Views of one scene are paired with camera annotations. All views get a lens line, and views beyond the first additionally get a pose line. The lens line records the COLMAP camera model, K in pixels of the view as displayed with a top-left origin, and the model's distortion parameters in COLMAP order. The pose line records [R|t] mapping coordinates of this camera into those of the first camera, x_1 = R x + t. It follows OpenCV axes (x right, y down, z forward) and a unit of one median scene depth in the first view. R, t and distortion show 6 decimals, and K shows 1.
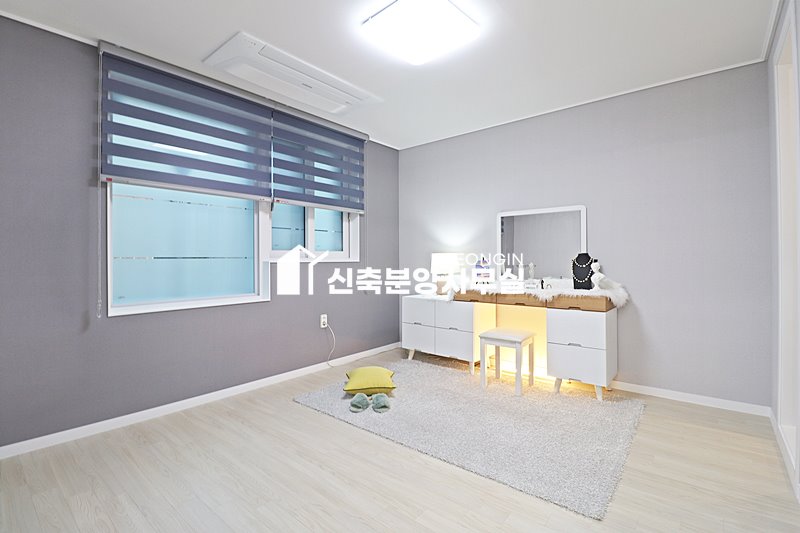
lens RADIAL K [[372.5, 0, 400.2], [0, 372.5, 261.5], [0, 0, 1]] dist [0.000993, -0.001059]
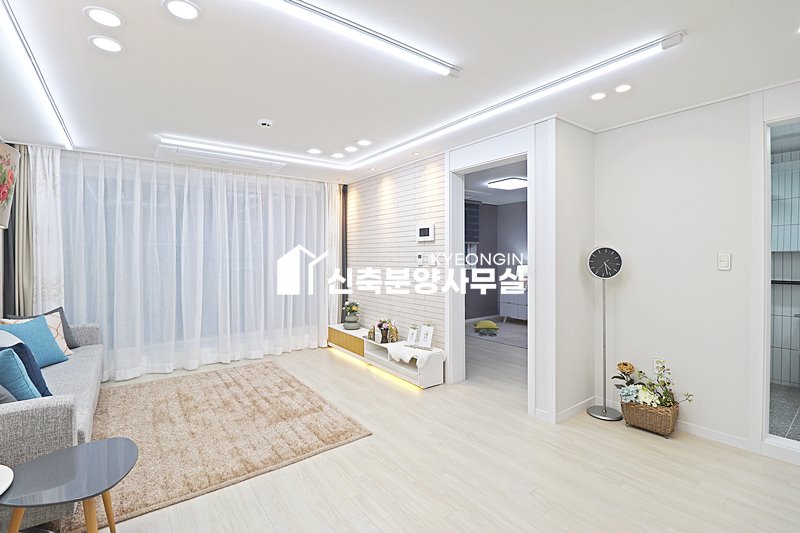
lens RADIAL K [[372.5, 0, 401.3], [0, 372.5, 259.9], [0, 0, 1]] dist [0.000993, -0.001059]
pose [[0.973308, 0.002748, -0.229485, -0.050183], [-0.002064, 0.999993, 0.003220, -0.057342], [0.229492, -0.002661, 0.973307, -0.943381]]
